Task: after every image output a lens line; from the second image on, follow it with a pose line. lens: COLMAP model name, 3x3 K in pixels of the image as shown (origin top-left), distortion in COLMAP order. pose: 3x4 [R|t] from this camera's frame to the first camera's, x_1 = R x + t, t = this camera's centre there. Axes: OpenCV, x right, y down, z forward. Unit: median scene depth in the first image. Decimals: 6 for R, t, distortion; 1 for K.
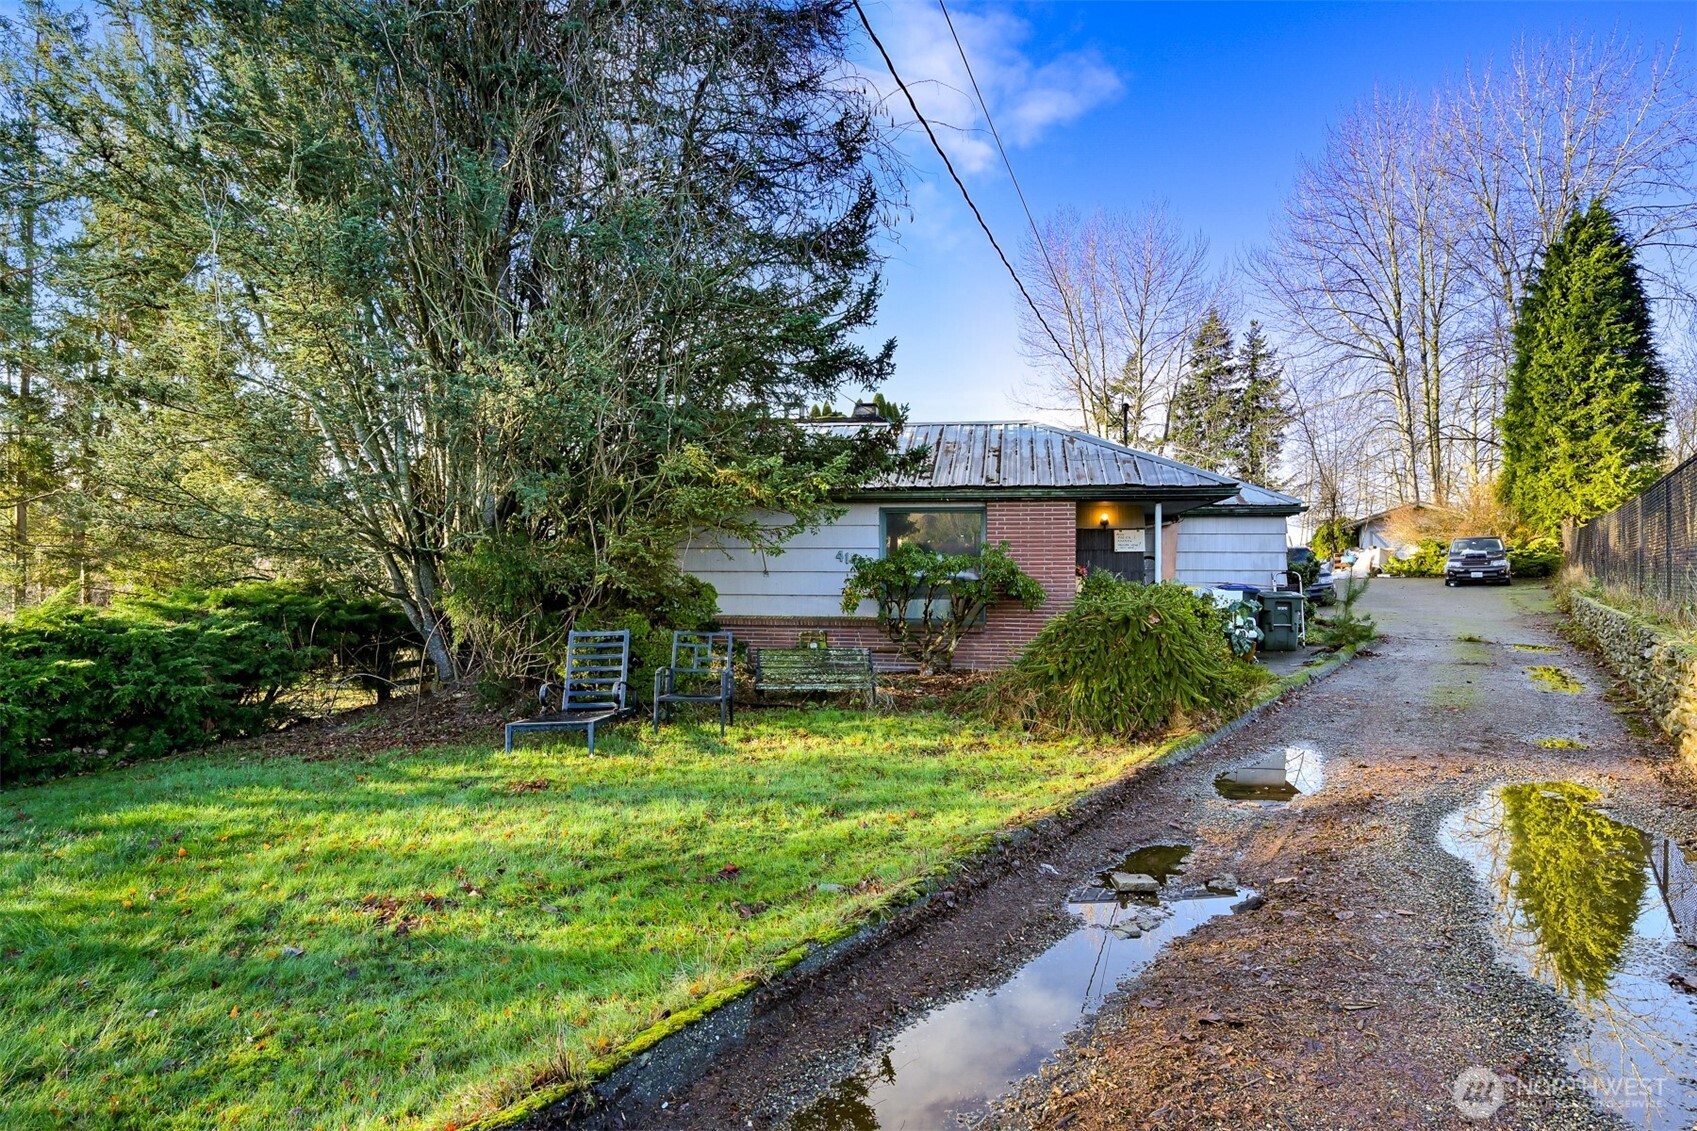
lens RADIAL K [[966.4, 0, 849.1], [0, 966.4, 566.8], [0, 0, 1]] dist [0.000552, 0.000091]
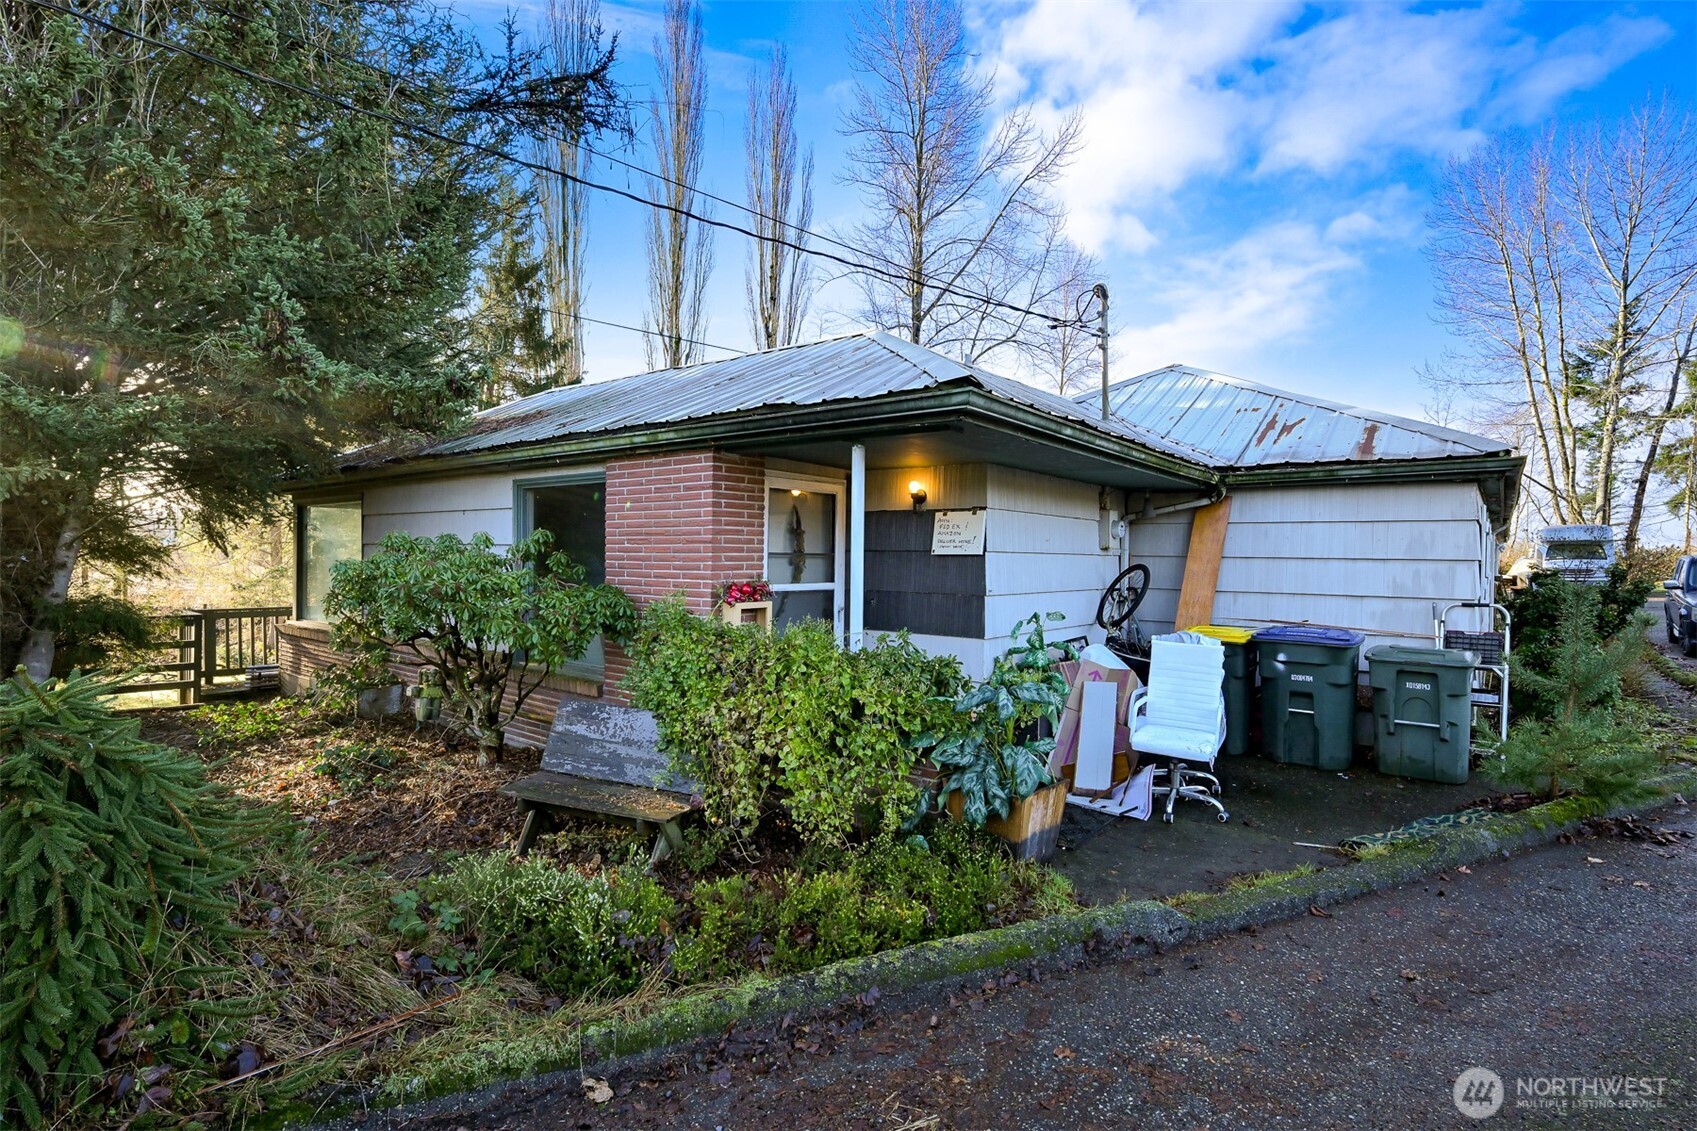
lens RADIAL K [[812.8, 0, 849.1], [0, 812.8, 570.3], [0, 0, 1]] dist [-0.019785, -0.000412]
pose [[0.860043, -0.007101, -0.510171, 0.416538], [0.003873, 0.999965, -0.007388, -0.005211], [0.510206, 0.004378, 0.860041, 0.582812]]
